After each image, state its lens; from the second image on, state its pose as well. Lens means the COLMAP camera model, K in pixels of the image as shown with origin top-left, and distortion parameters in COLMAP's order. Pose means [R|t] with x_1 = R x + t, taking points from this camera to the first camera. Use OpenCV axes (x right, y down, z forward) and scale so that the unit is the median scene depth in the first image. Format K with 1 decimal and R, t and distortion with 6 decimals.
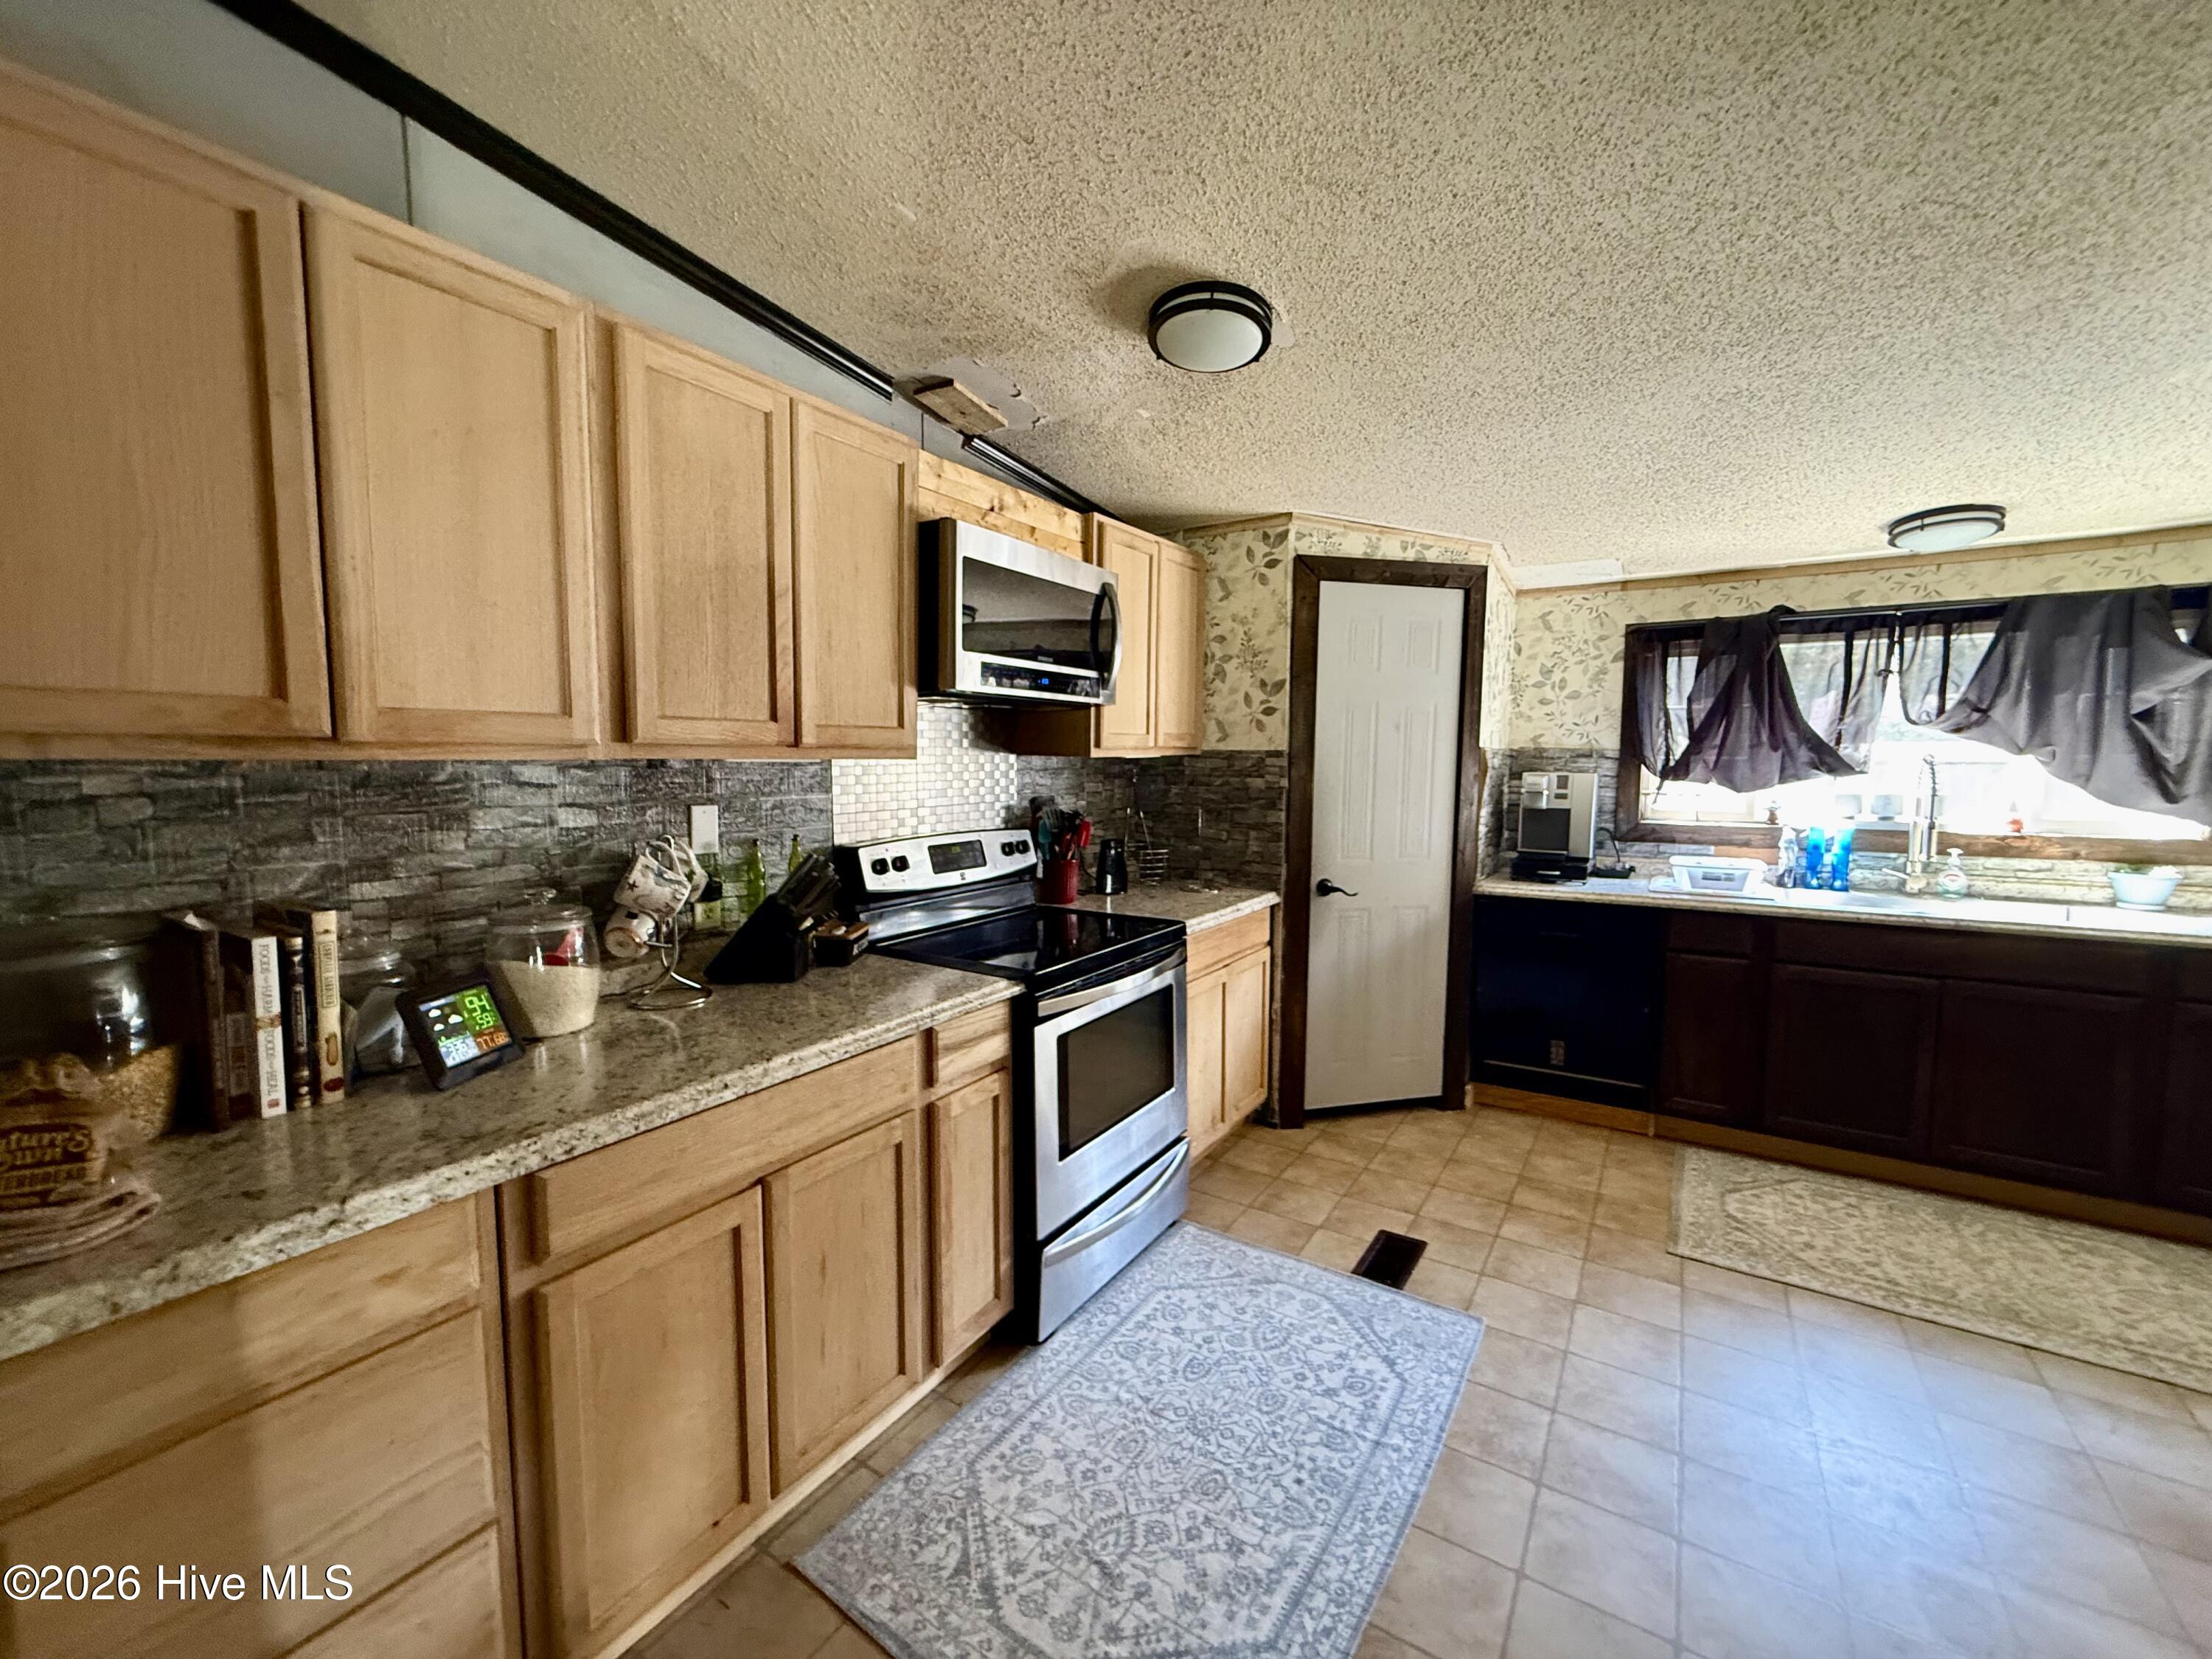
lens RADIAL K [[887.7, 0, 1103.7], [0, 887.7, 827.2], [0, 0, 1]] dist [0.000890, 0.000292]
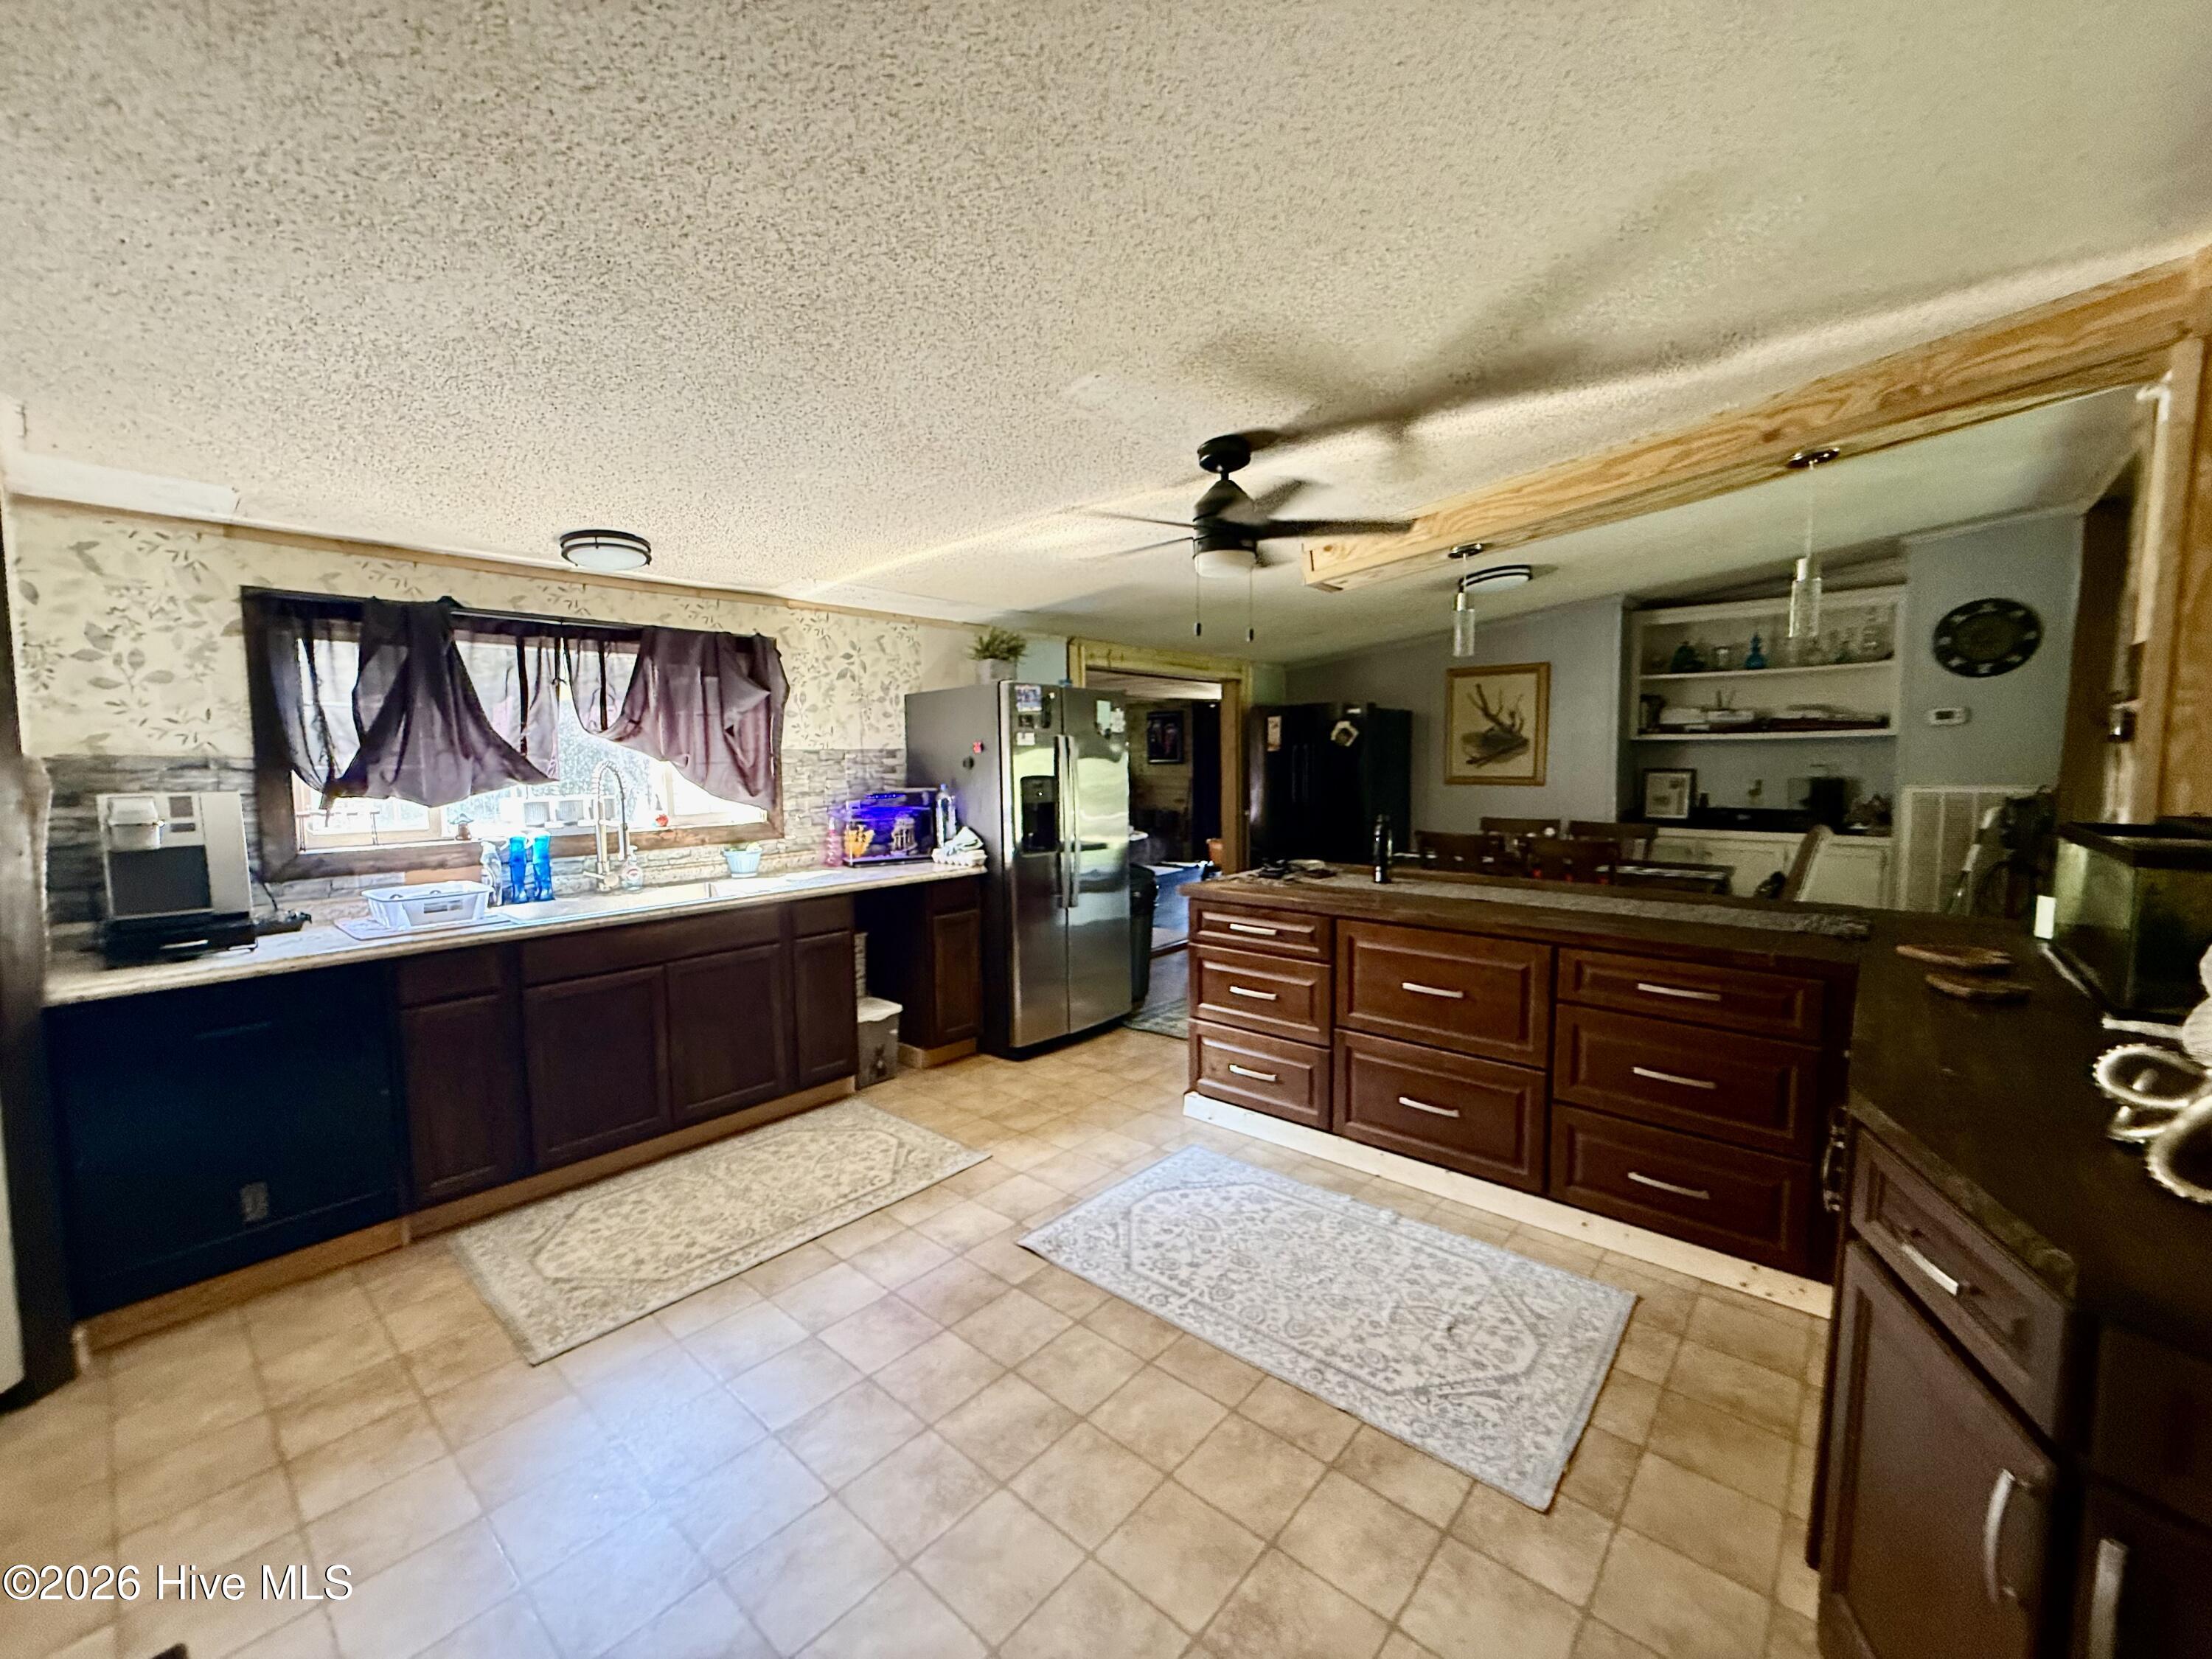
lens RADIAL K [[887.7, 0, 1104.8], [0, 887.7, 826.0], [0, 0, 1]] dist [0.000890, 0.000292]
pose [[0.144942, -0.077009, 0.986439, -0.045230], [0.091202, 0.993762, 0.064180, -0.016970], [-0.985228, 0.080663, 0.151061, 0.233155]]
